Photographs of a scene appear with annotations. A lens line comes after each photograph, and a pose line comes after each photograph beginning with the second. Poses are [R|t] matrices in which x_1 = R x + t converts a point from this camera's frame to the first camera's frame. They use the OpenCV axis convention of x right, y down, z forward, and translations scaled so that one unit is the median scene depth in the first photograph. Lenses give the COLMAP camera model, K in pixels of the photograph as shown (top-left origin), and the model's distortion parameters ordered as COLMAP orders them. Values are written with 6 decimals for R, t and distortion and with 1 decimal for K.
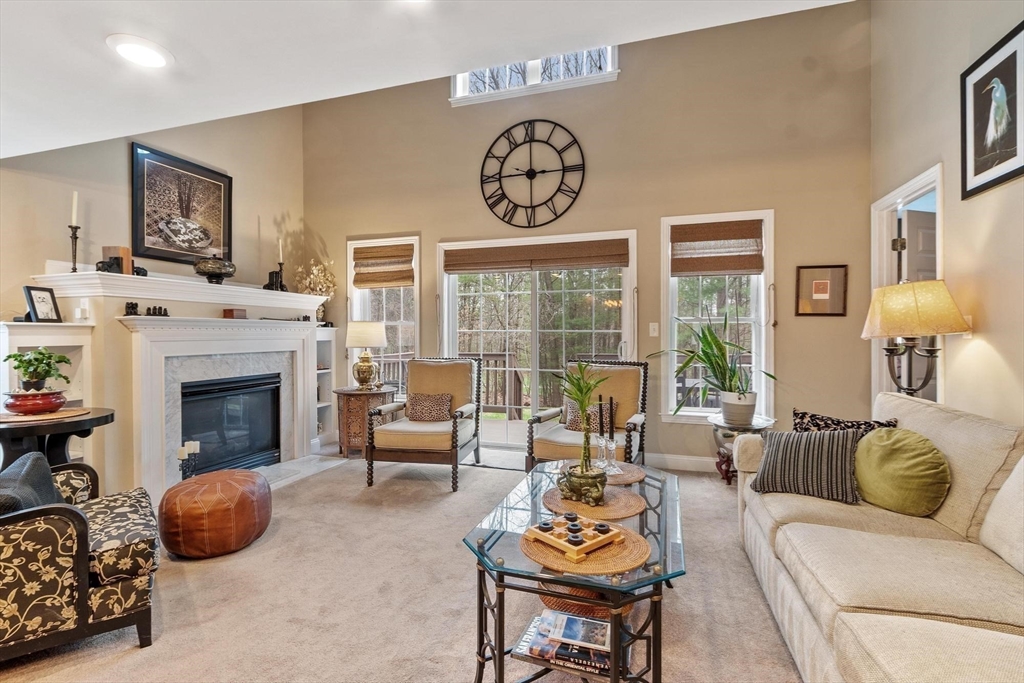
lens RADIAL K [[475.7, 0, 507.0], [0, 475.7, 331.9], [0, 0, 1]] dist [0.001506, -0.001551]
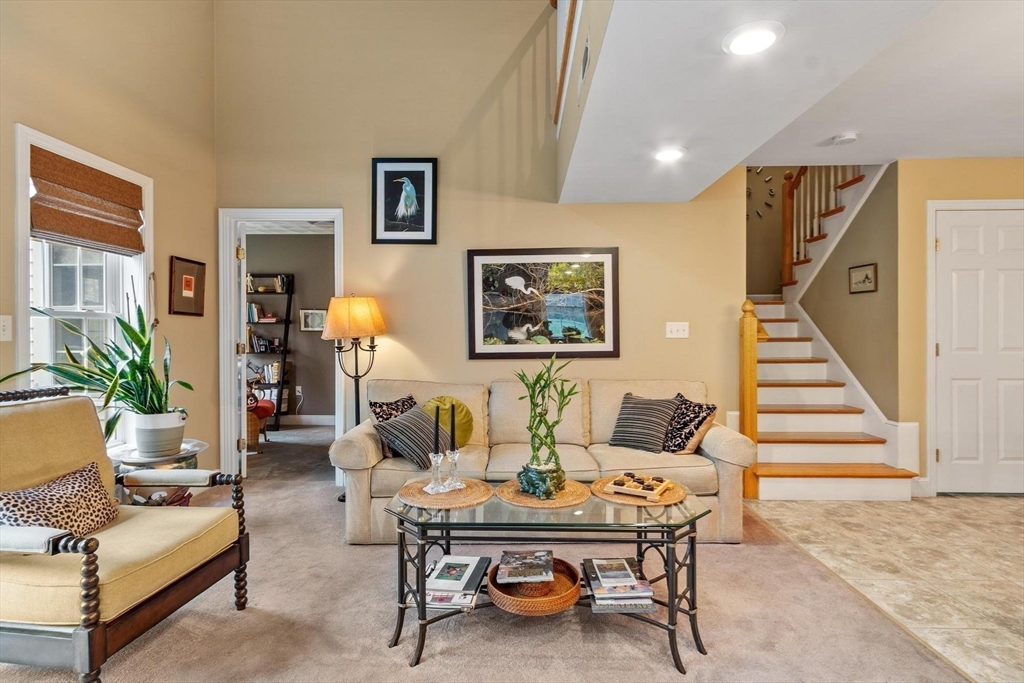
lens RADIAL K [[475.7, 0, 510.7], [0, 475.7, 337.3], [0, 0, 1]] dist [0.001506, -0.001551]
pose [[-0.280797, -0.011768, 0.959695, -0.364302], [-0.002463, 0.999930, 0.011540, -0.002856], [-0.959764, 0.000877, -0.280807, 0.624116]]
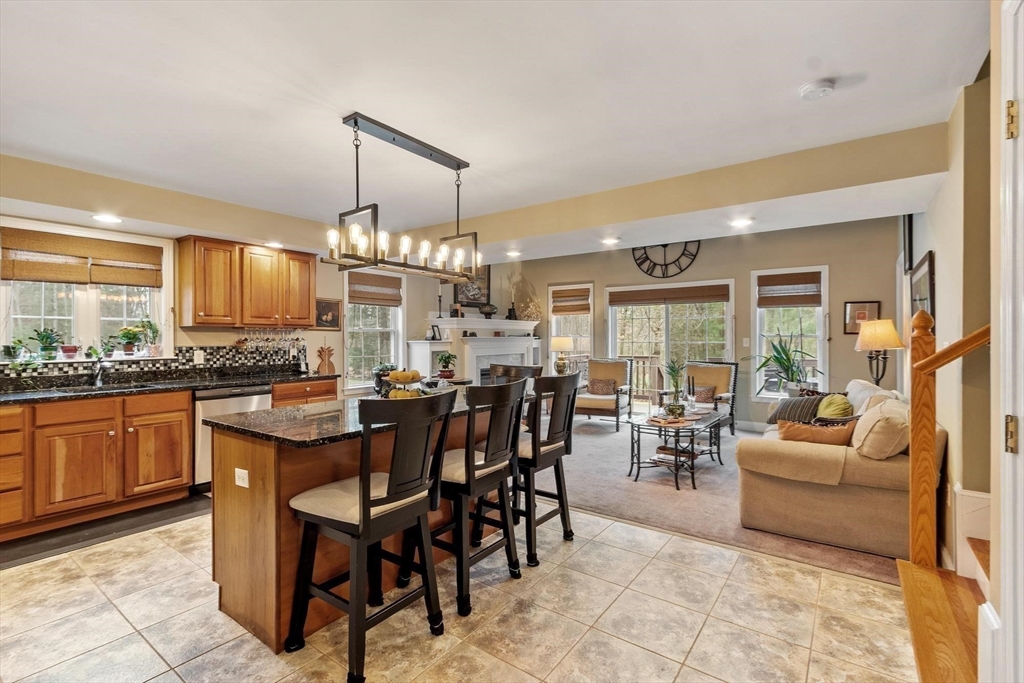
lens RADIAL K [[457.2, 0, 513.0], [0, 457.2, 338.8], [0, 0, 1]] dist [0.001504, -0.000235]
pose [[0.951855, -0.000110, -0.306548, 0.040848], [0.002877, 0.999959, 0.008576, -0.032729], [0.306534, -0.009045, 0.951817, -0.701137]]
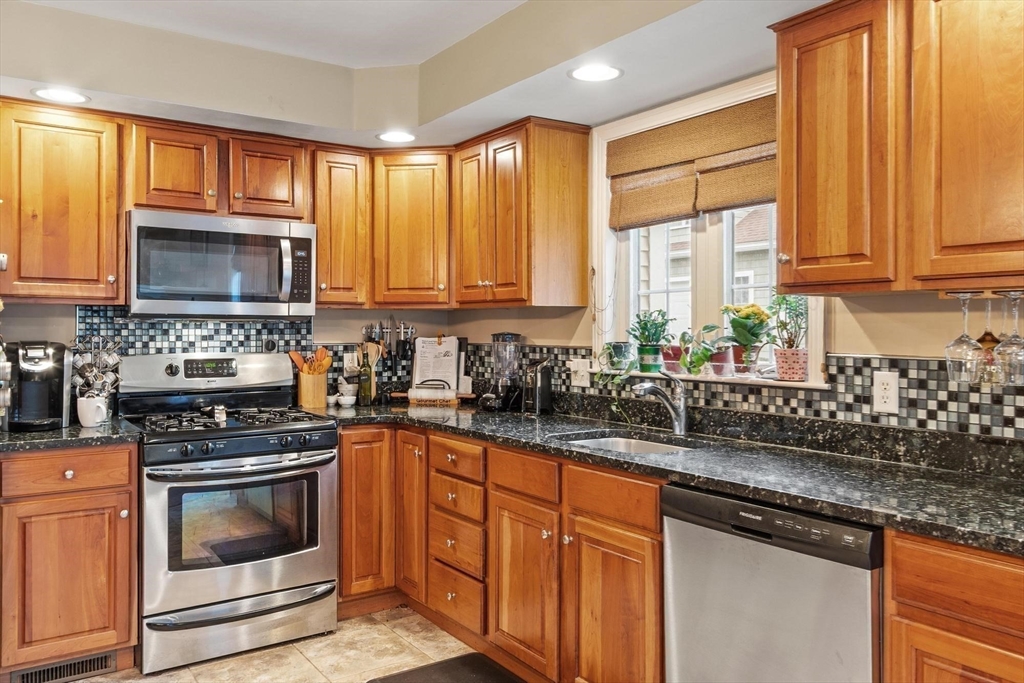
lens RADIAL K [[776.0, 0, 510.3], [0, 776.0, 332.4], [0, 0, 1]] dist [0.003508, -0.004486]
pose [[-0.598276, 0.004725, -0.801276, -0.354000], [0.003790, 0.999988, 0.003066, -0.029538], [0.801281, -0.001203, -0.598287, 0.206715]]
